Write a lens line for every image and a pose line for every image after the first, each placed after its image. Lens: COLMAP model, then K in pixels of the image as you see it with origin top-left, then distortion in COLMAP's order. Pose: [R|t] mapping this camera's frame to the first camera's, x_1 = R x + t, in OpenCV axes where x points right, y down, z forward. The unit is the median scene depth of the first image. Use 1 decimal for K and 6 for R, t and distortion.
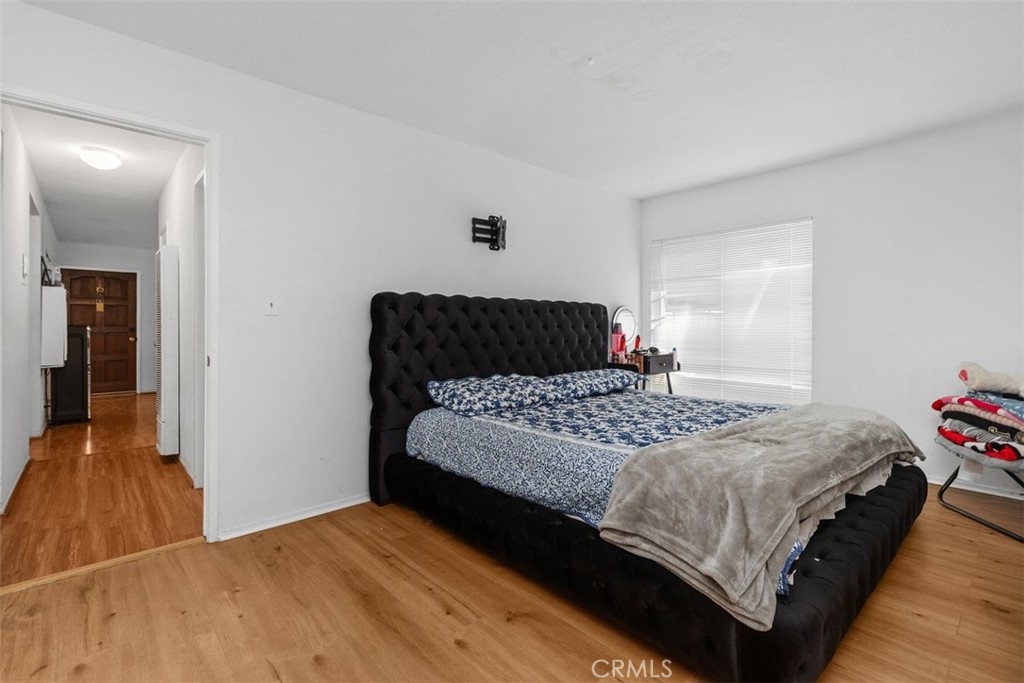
lens RADIAL K [[467.2, 0, 513.1], [0, 467.2, 327.1], [0, 0, 1]] dist [0.007004, 0.000084]
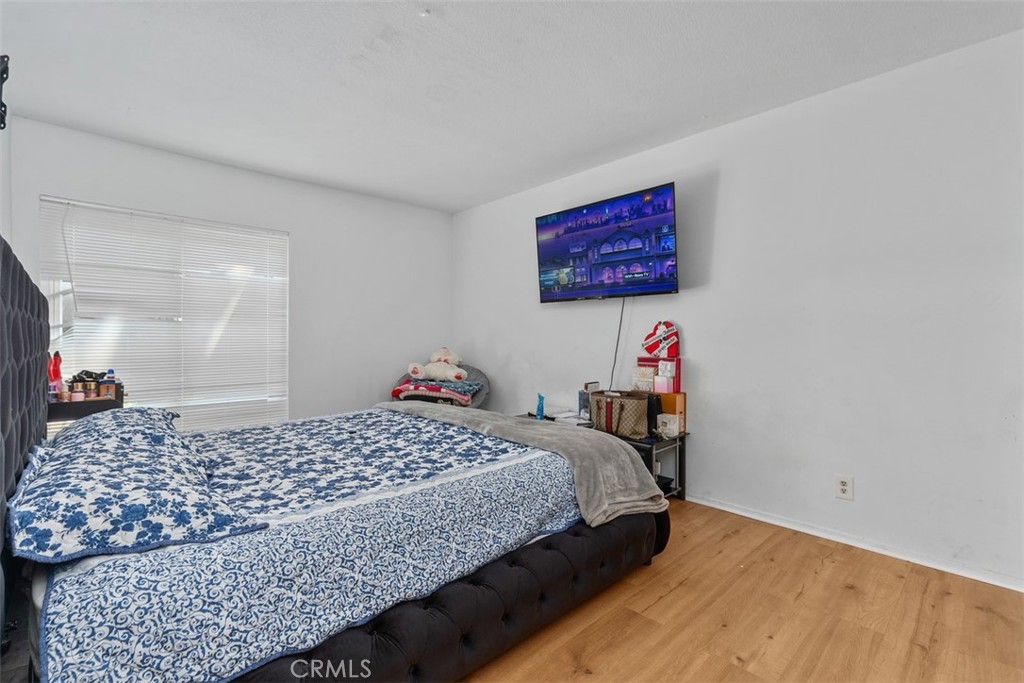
lens RADIAL K [[459.2, 0, 502.5], [0, 459.2, 343.5], [0, 0, 1]] dist [-0.000992, -0.000085]
pose [[-0.013772, -0.006405, 0.999885, -0.380842], [-0.003240, 0.999975, 0.006361, 0.001846], [-0.999900, -0.003152, -0.013792, 0.519068]]
